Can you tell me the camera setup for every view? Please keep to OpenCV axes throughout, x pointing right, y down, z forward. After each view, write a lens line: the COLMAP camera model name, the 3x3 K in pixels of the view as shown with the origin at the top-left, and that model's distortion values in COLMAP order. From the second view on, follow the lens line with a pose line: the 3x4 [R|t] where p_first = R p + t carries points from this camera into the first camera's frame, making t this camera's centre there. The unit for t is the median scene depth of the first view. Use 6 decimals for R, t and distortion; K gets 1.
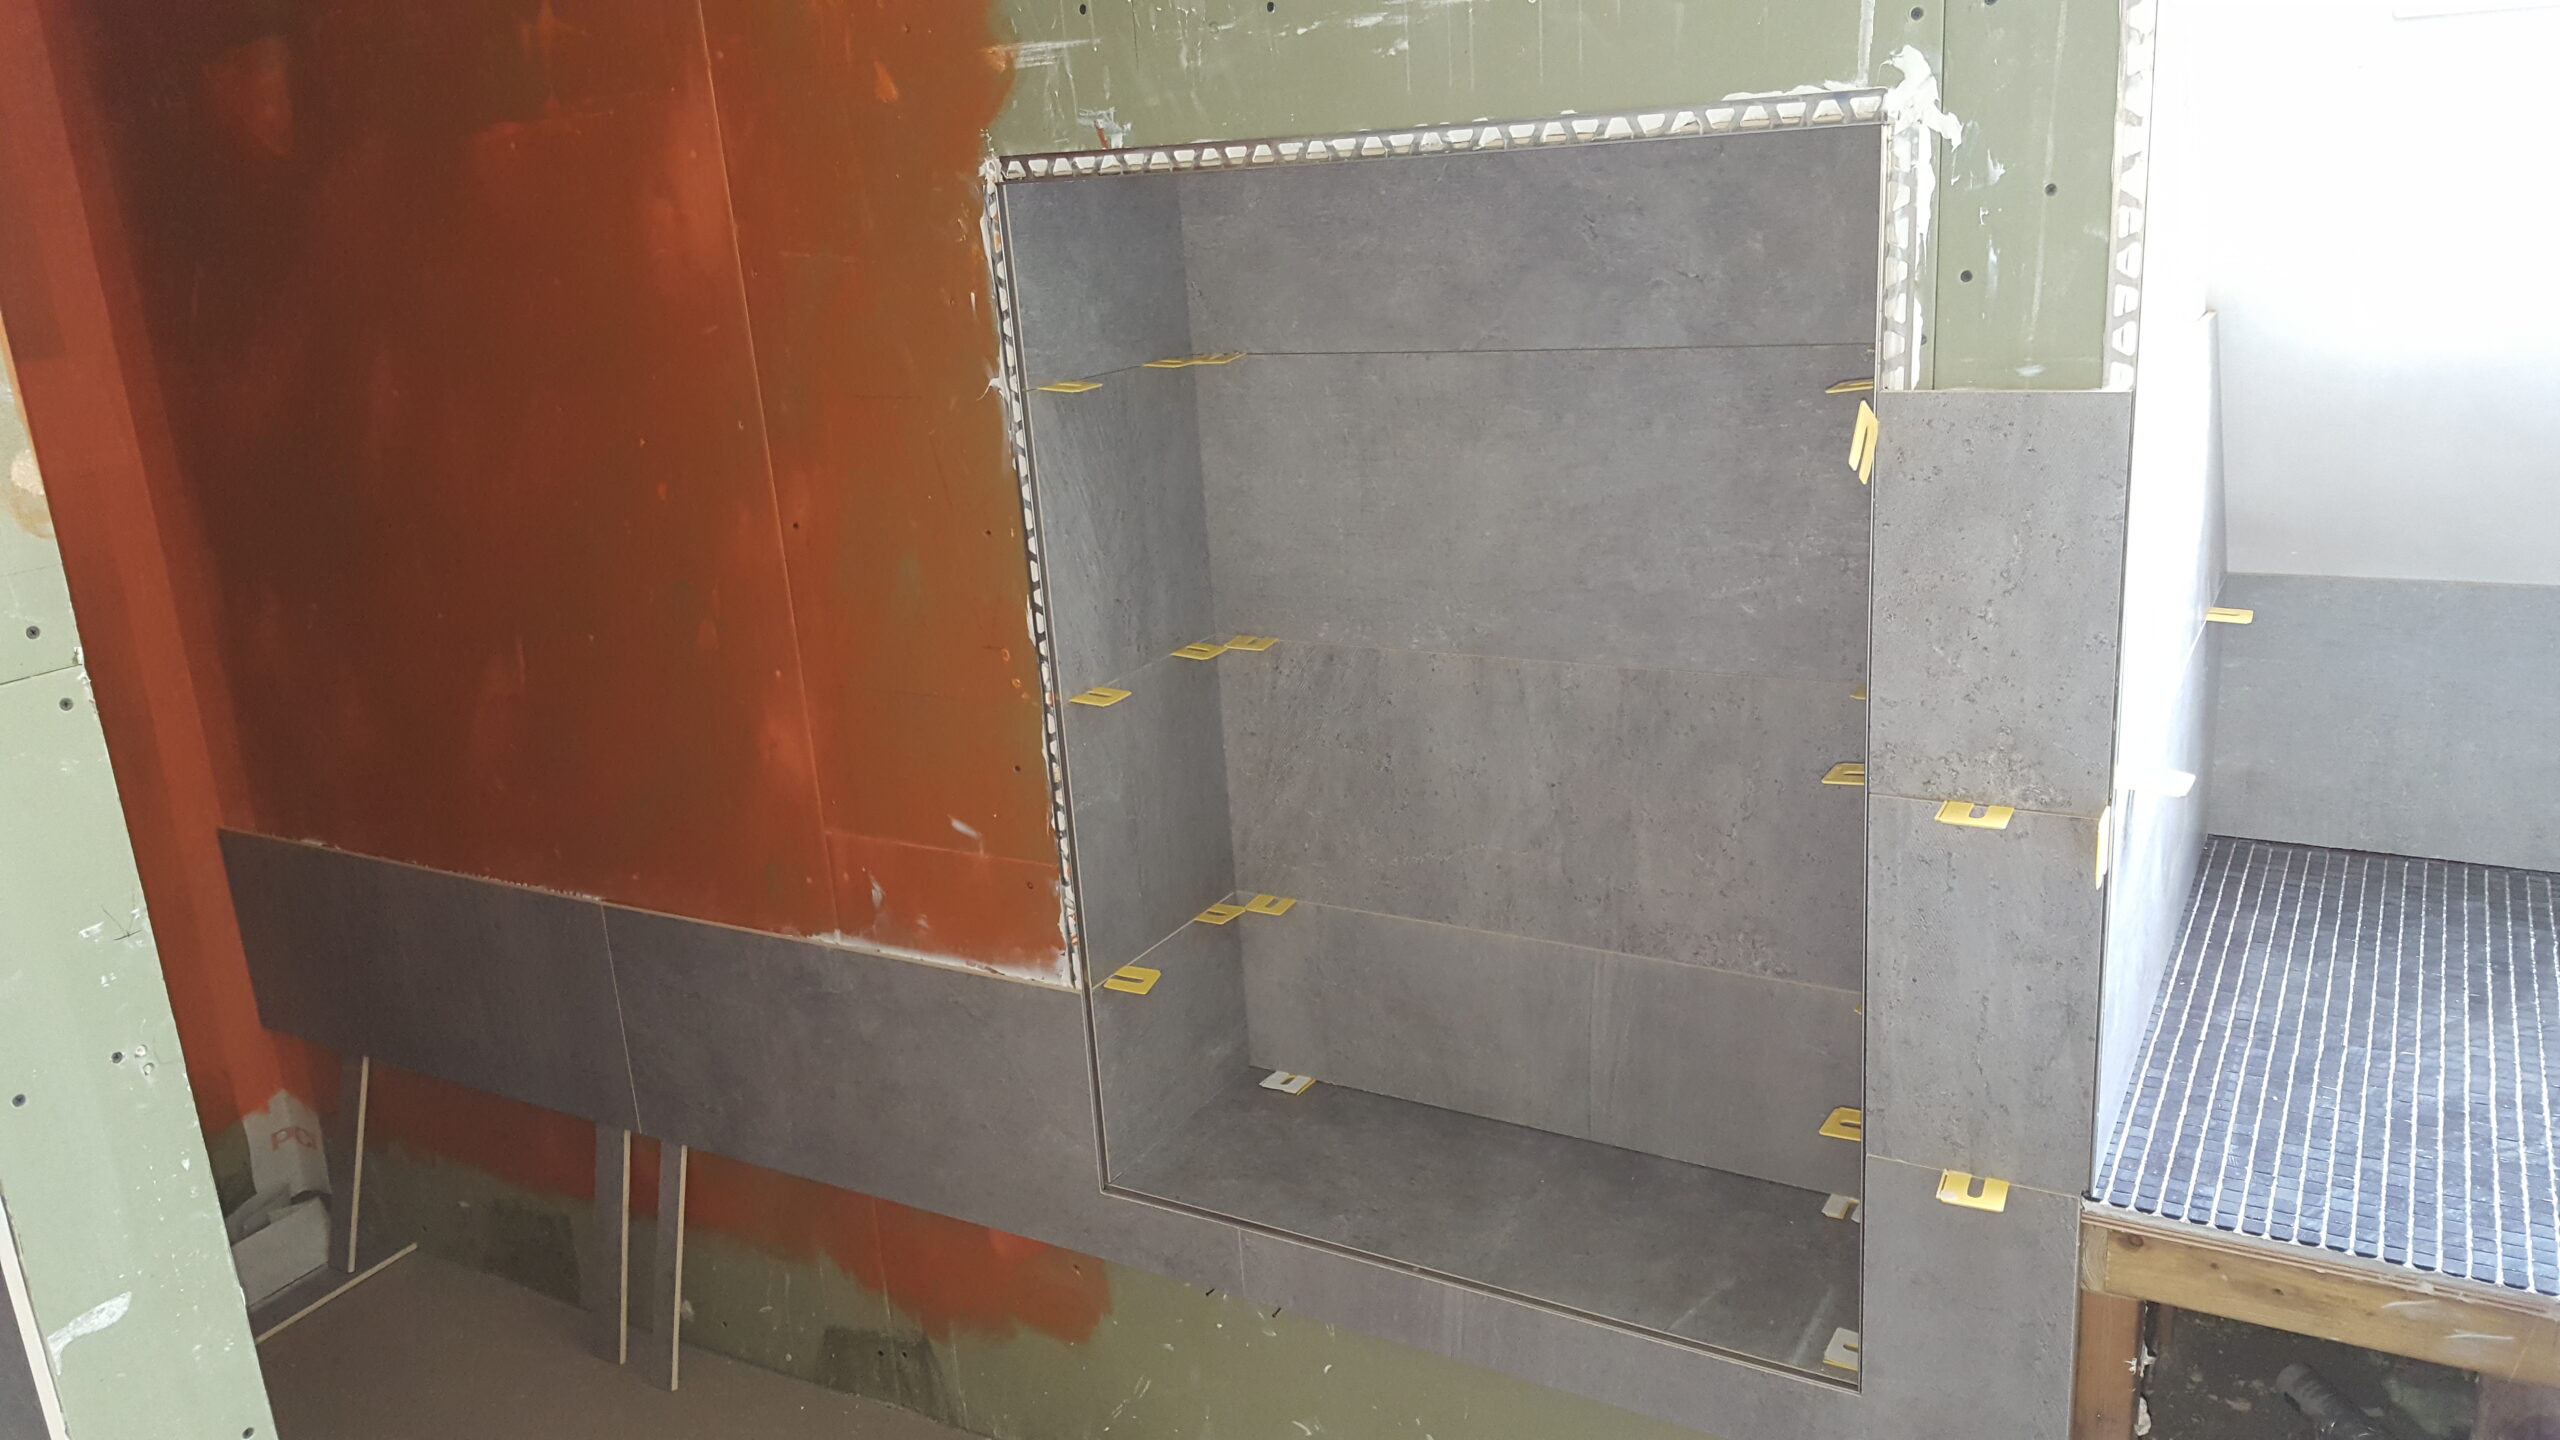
lens RADIAL K [[1872.4, 0, 1285.3], [0, 1872.4, 664.5], [0, 0, 1]] dist [0.102373, -0.146661]
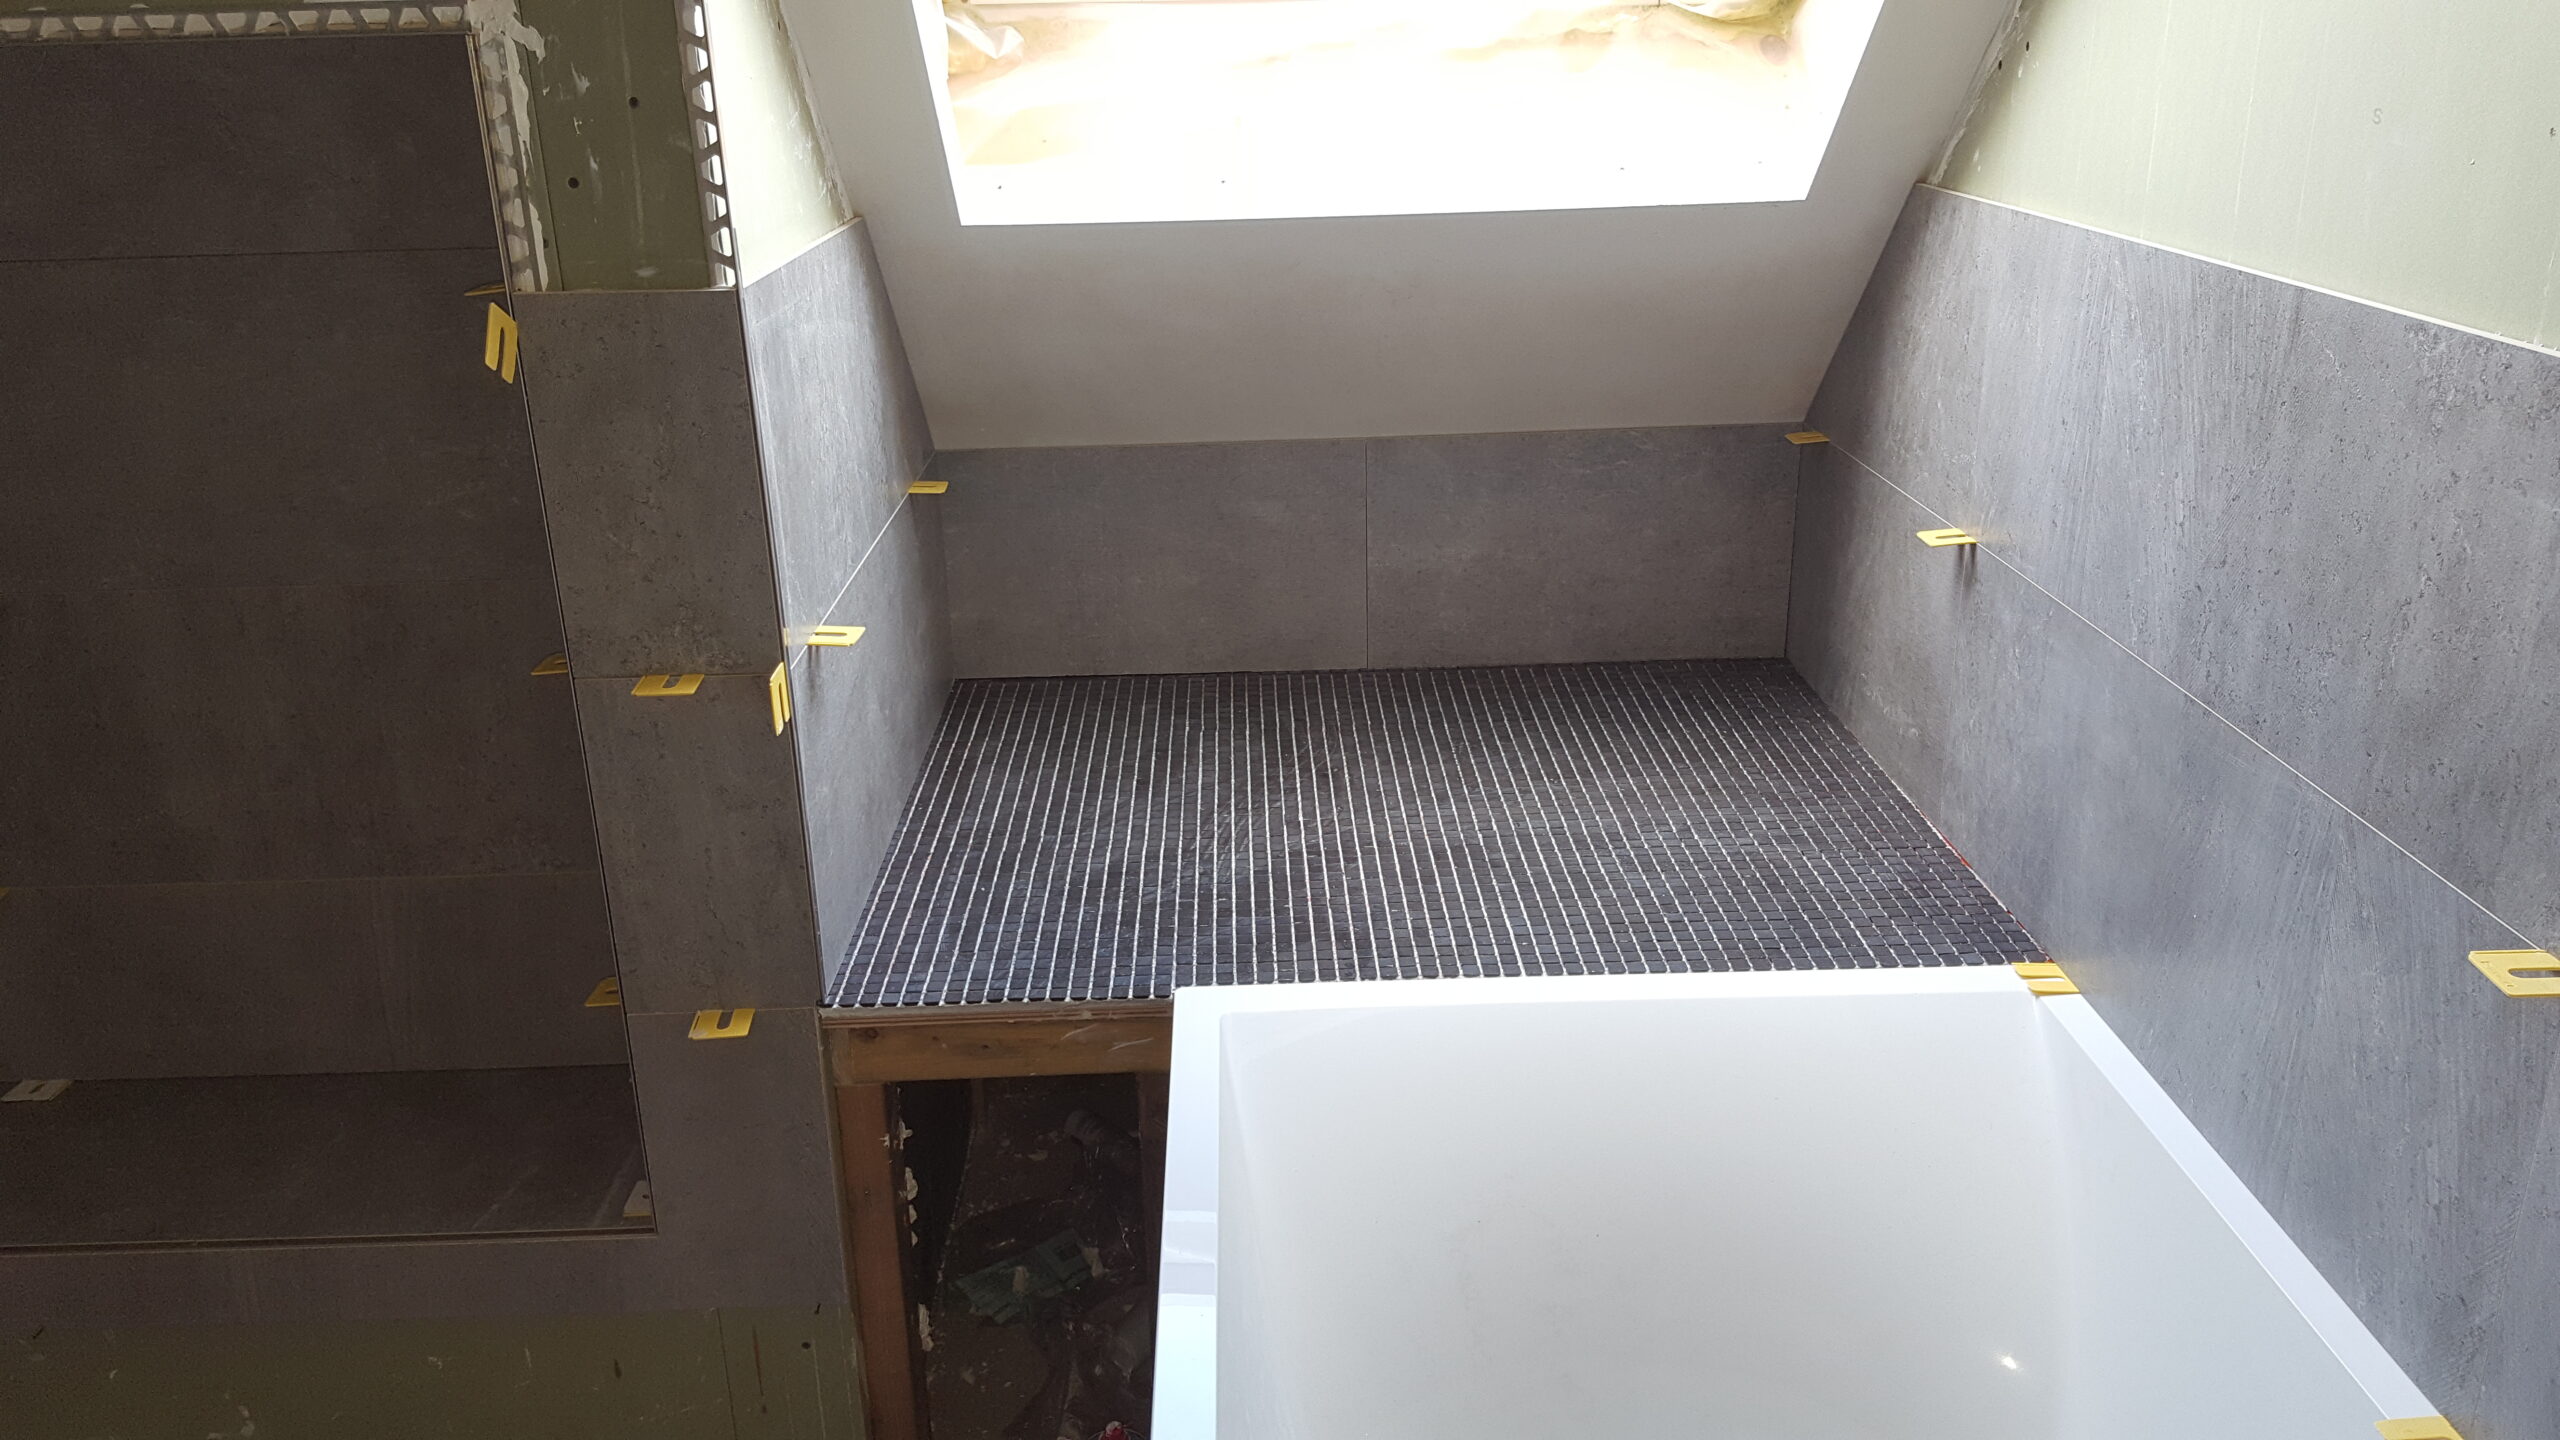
lens RADIAL K [[1872.4, 0, 1285.3], [0, 1872.4, 664.5], [0, 0, 1]] dist [0.102373, -0.146661]
pose [[0.855884, -0.126370, 0.501491, 0.113829], [0.102893, 0.991910, 0.074344, 0.021451], [-0.506829, -0.012030, 0.861963, -0.106883]]
